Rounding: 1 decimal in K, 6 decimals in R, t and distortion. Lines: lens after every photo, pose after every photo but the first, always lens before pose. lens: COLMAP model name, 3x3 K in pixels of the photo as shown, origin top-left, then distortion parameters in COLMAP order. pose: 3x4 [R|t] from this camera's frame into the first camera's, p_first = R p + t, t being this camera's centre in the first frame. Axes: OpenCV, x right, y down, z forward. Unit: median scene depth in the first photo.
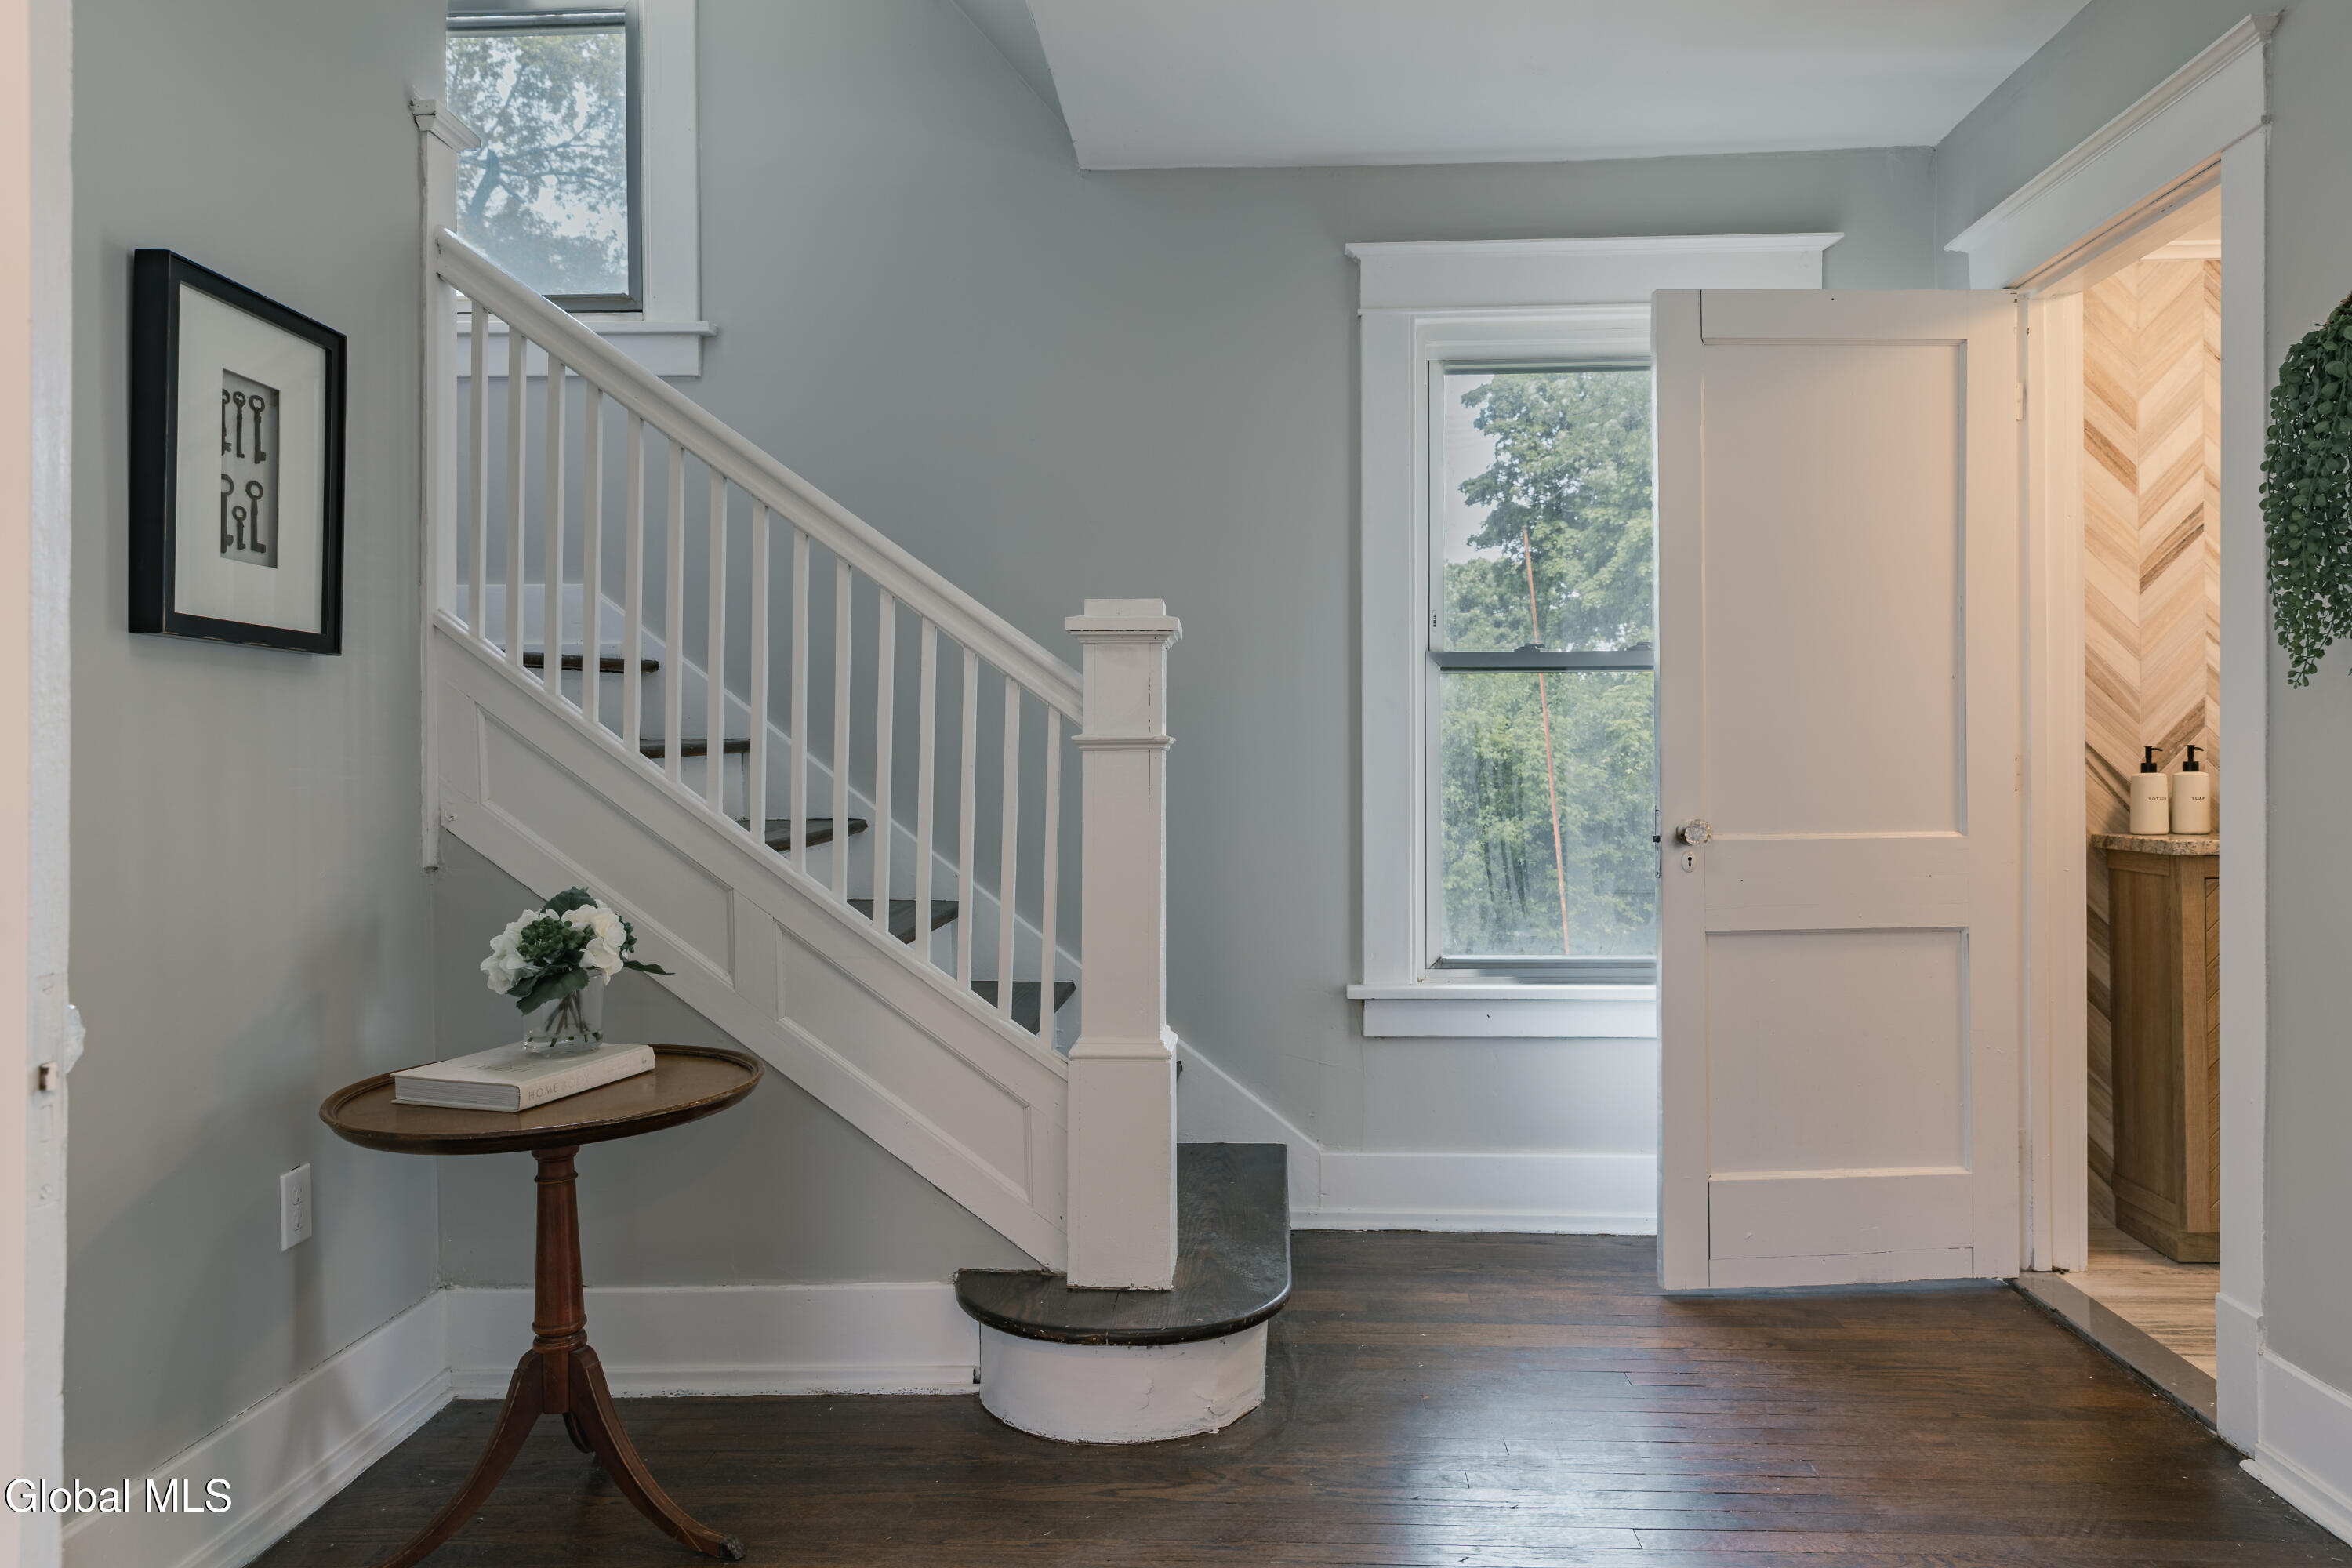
lens RADIAL K [[1589.9, 0, 1194.8], [0, 1589.9, 779.5], [0, 0, 1]] dist [0.006758, -0.004799]
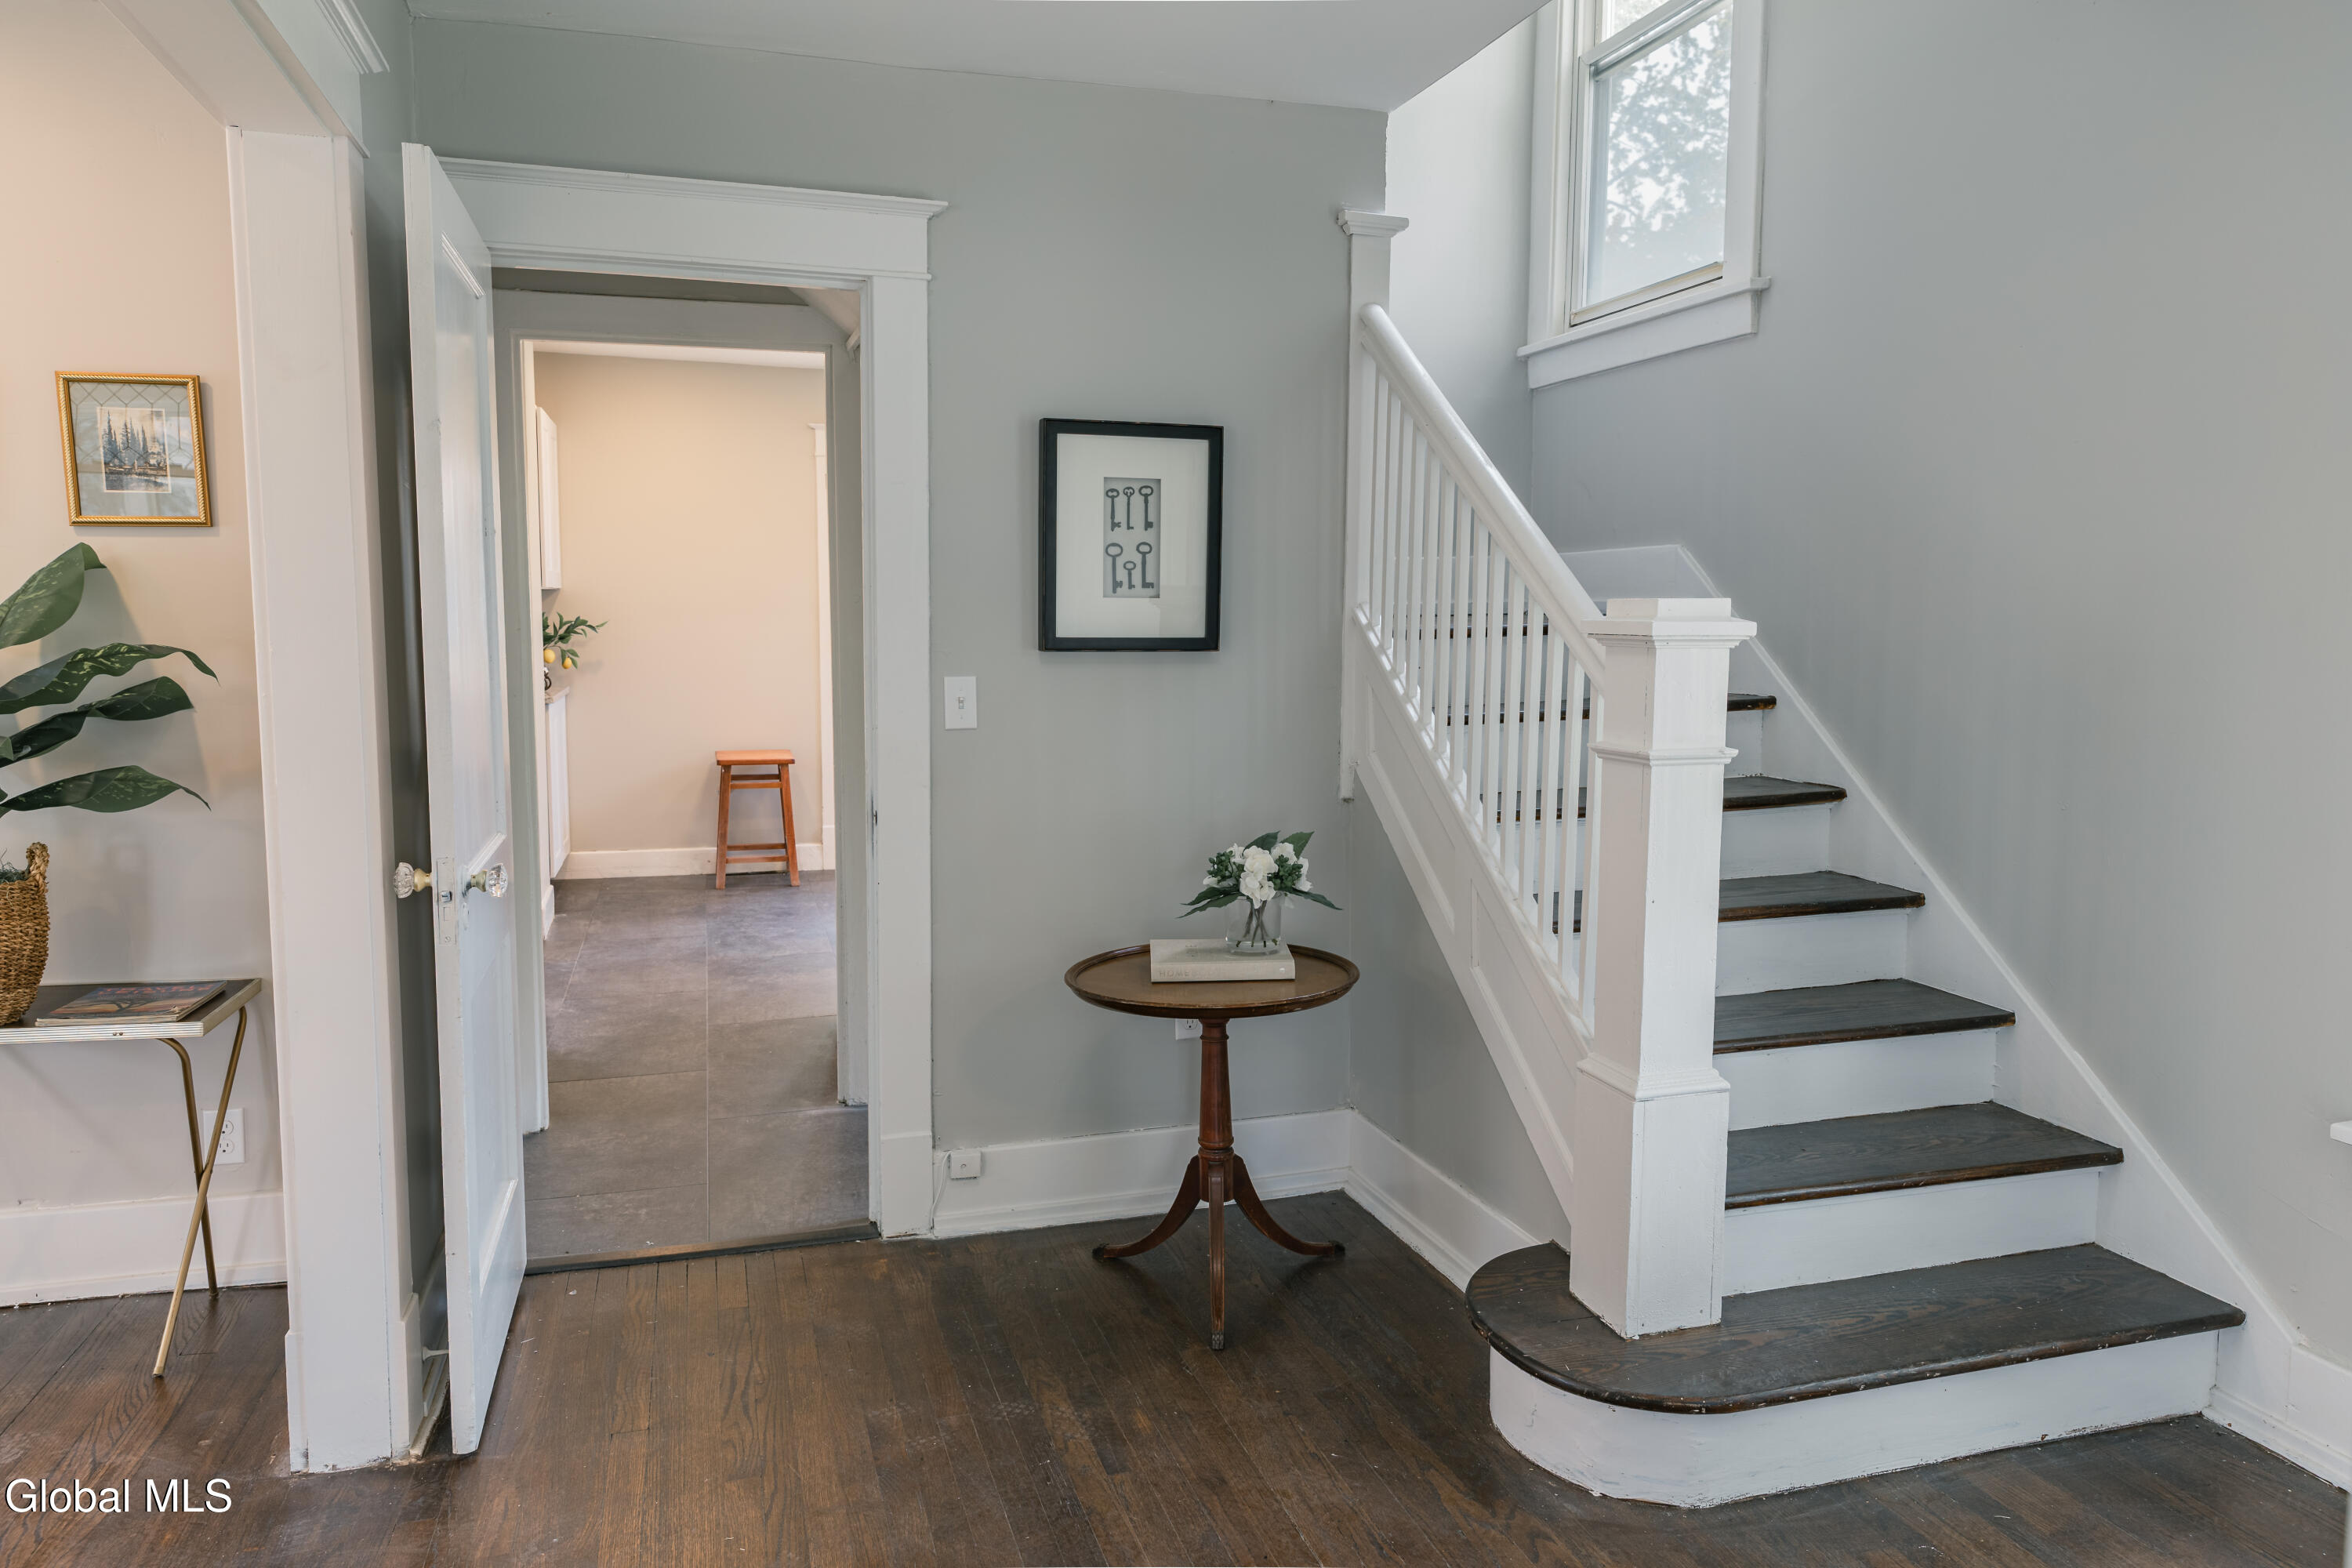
lens RADIAL K [[1589.9, 0, 1189.2], [0, 1589.9, 780.9], [0, 0, 1]] dist [0.006758, -0.004799]
pose [[0.307965, 0.104484, -0.945643, 0.896991], [-0.012900, 0.994319, 0.105661, -0.120435], [0.951310, -0.020341, 0.307563, 0.561248]]
